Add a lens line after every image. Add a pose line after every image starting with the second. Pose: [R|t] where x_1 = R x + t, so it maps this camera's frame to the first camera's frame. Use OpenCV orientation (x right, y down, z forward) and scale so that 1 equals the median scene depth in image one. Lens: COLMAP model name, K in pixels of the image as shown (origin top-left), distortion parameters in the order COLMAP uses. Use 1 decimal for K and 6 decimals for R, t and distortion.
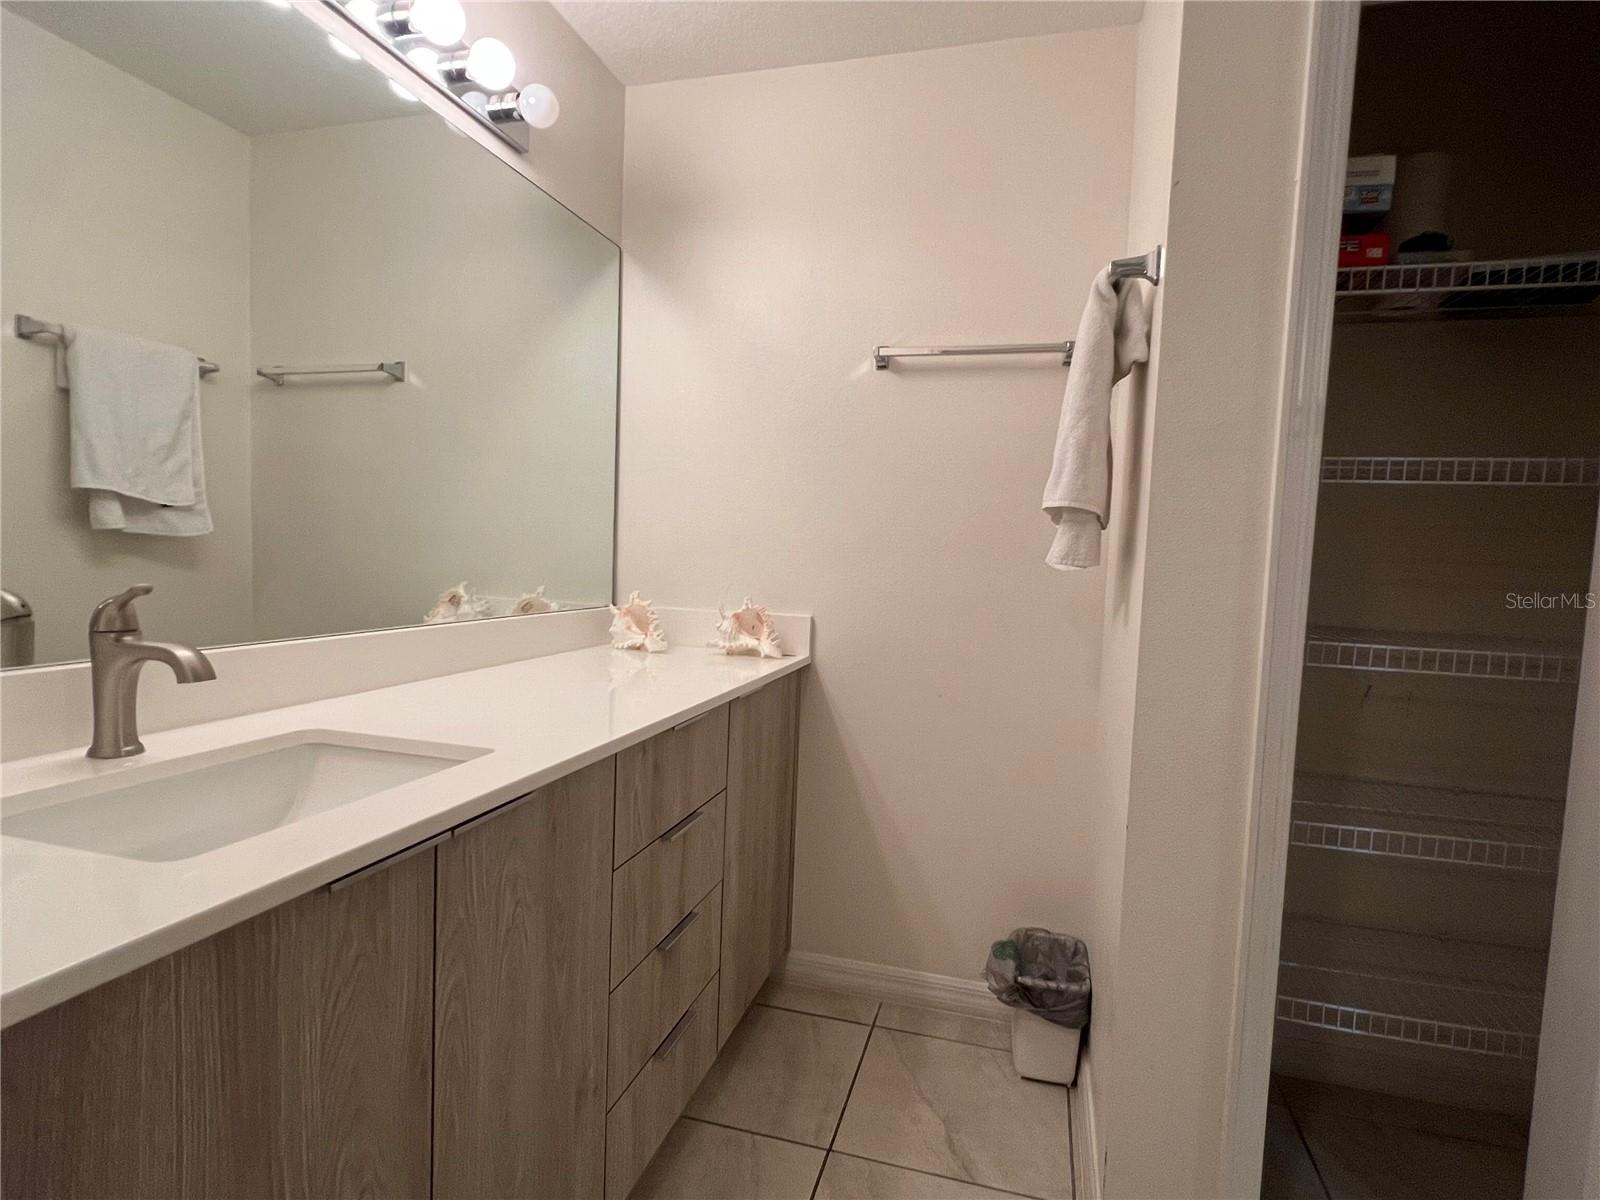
lens RADIAL K [[850.6, 0, 799.3], [0, 850.6, 602.2], [0, 0, 1]] dist [-0.002376, -0.000599]
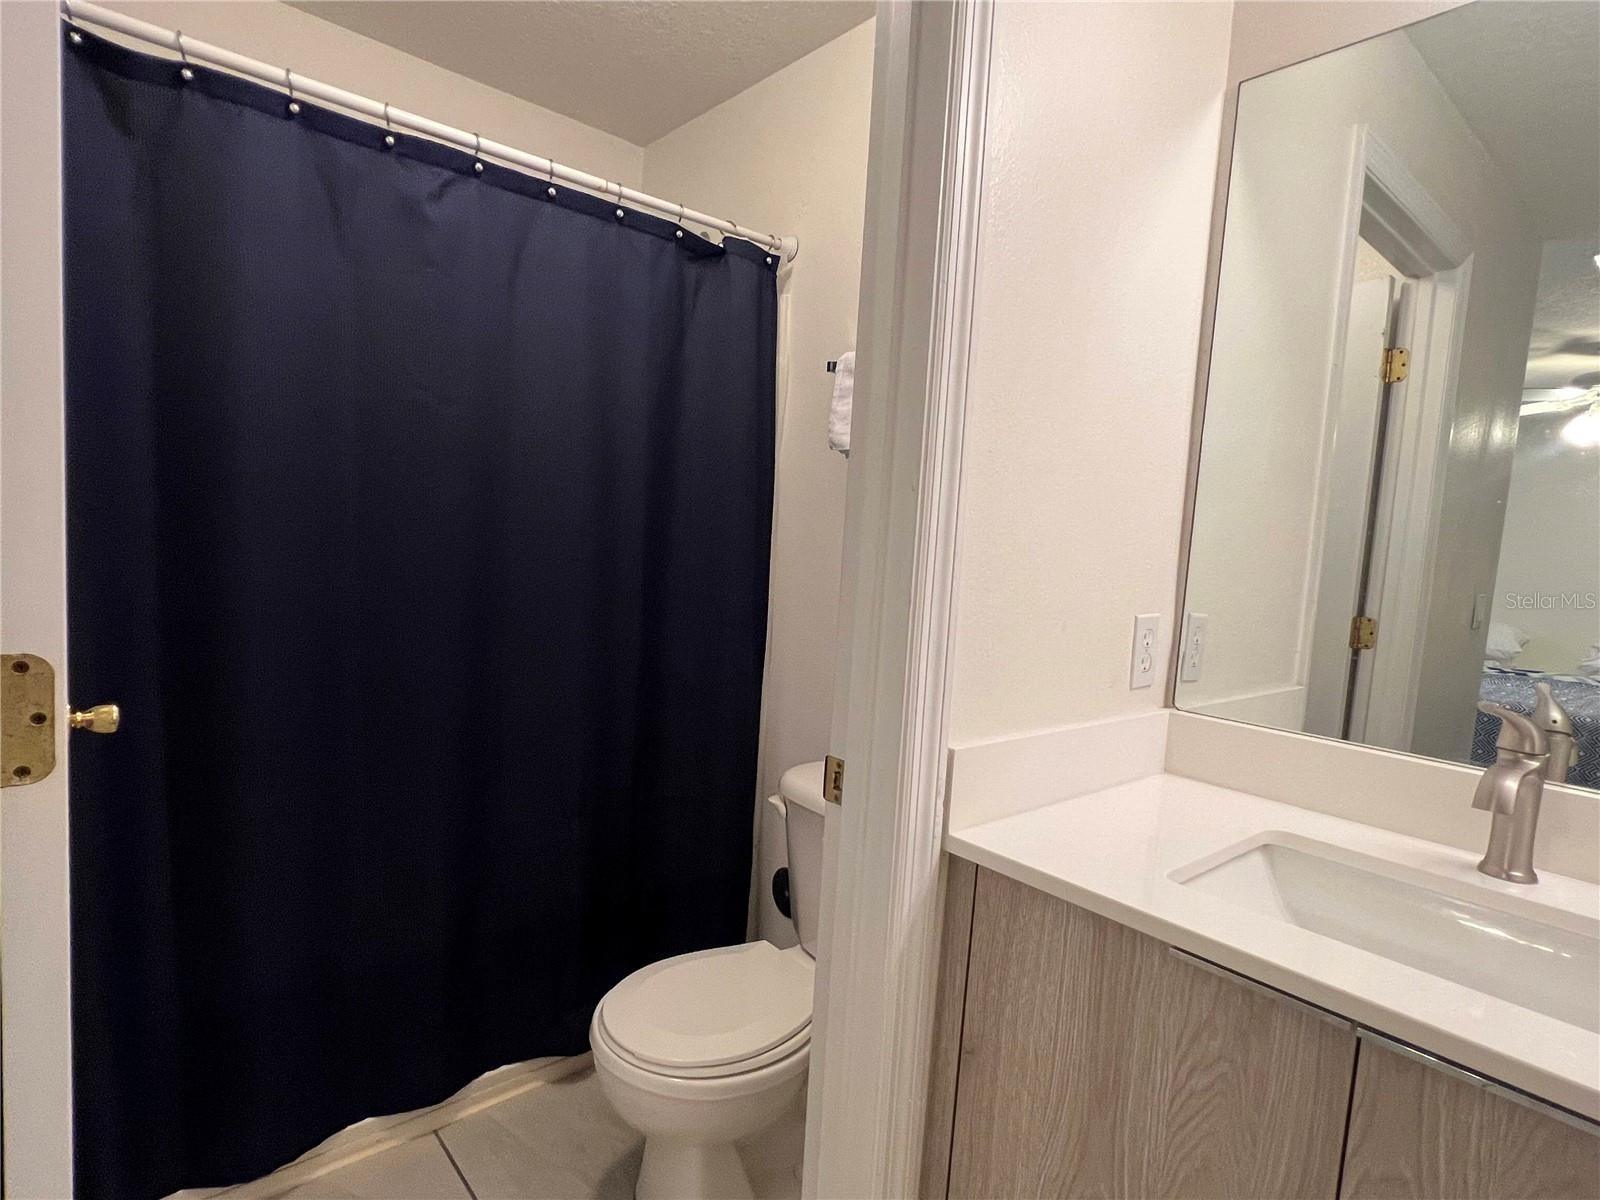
lens RADIAL K [[850.6, 0, 798.3], [0, 850.6, 604.7], [0, 0, 1]] dist [-0.002376, -0.000599]
pose [[-0.541172, -0.011706, -0.840830, 0.604937], [-0.144155, 0.986393, 0.079048, -0.116318], [0.828463, 0.163989, -0.535496, 1.038595]]
